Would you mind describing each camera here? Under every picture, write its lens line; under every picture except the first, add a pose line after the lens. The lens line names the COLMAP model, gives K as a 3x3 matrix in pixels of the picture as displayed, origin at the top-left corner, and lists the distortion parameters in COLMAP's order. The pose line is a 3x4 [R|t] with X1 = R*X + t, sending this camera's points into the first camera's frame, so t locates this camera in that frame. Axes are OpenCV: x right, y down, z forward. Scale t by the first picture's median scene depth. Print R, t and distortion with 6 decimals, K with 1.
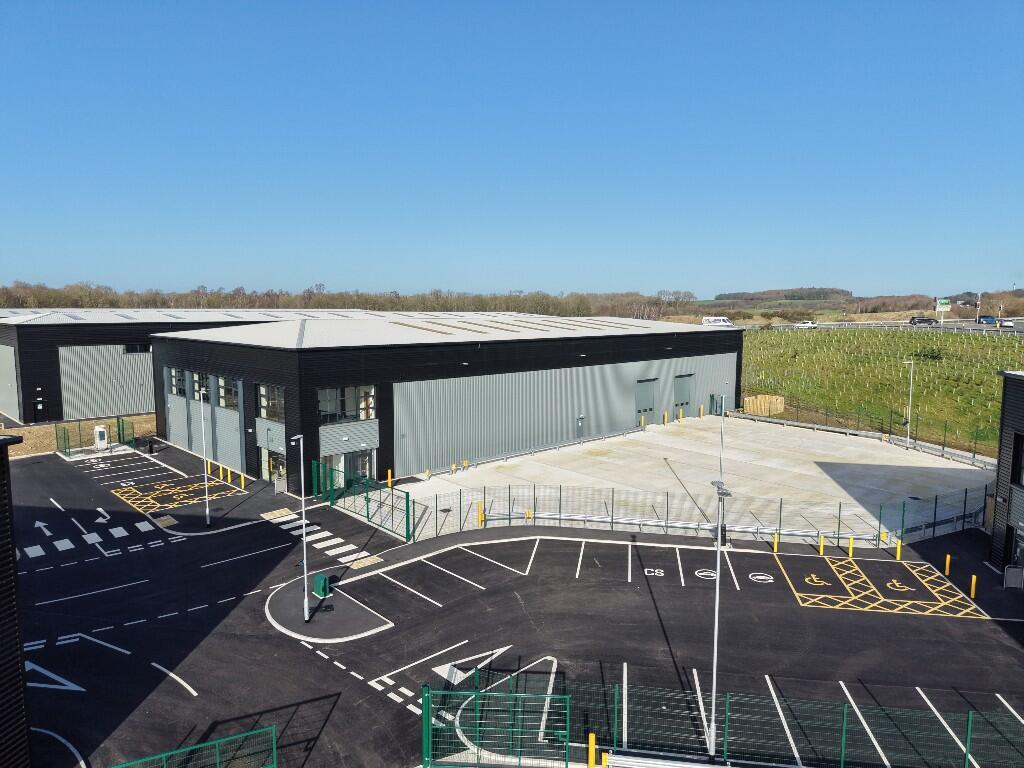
lens RADIAL K [[685.8, 0, 512.0], [0, 685.8, 384.0], [0, 0, 1]] dist [0.015162, -0.014932]
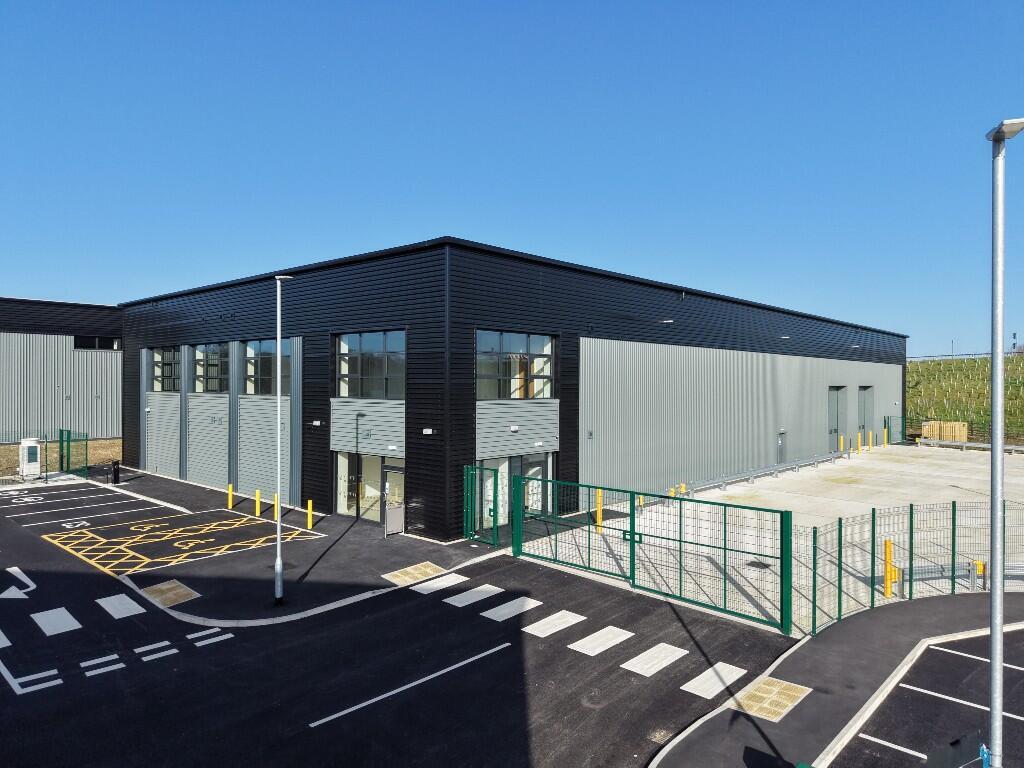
lens RADIAL K [[688.2, 0, 505.0], [0, 688.2, 381.6], [0, 0, 1]] dist [0.008686, -0.001243]
pose [[0.998534, 0.001649, 0.054098, -0.320400], [0.004367, 0.993822, -0.110897, 0.117854], [-0.053947, 0.110971, 0.992358, 0.550516]]
